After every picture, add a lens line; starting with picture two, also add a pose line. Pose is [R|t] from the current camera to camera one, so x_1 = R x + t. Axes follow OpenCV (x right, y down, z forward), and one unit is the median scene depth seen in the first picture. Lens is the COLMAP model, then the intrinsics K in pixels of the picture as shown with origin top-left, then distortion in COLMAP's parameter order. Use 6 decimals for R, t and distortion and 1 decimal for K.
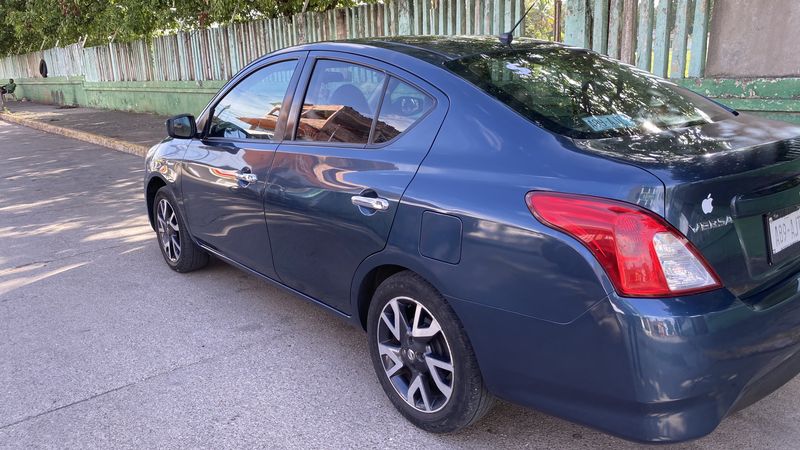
lens RADIAL K [[604.7, 0, 399.5], [0, 604.7, 224.6], [0, 0, 1]] dist [0.001092, -0.000894]
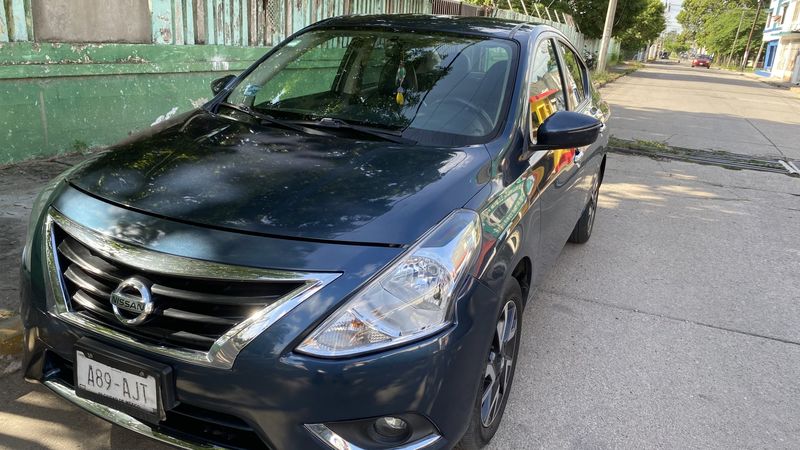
lens RADIAL K [[604.7, 0, 400.3], [0, 604.7, 225.3], [0, 0, 1]] dist [0.001092, -0.000894]
pose [[-0.449163, -0.261795, 0.854234, -0.610043], [0.183523, 0.908685, 0.374980, -0.247498], [-0.874398, 0.325199, -0.360103, 0.999052]]
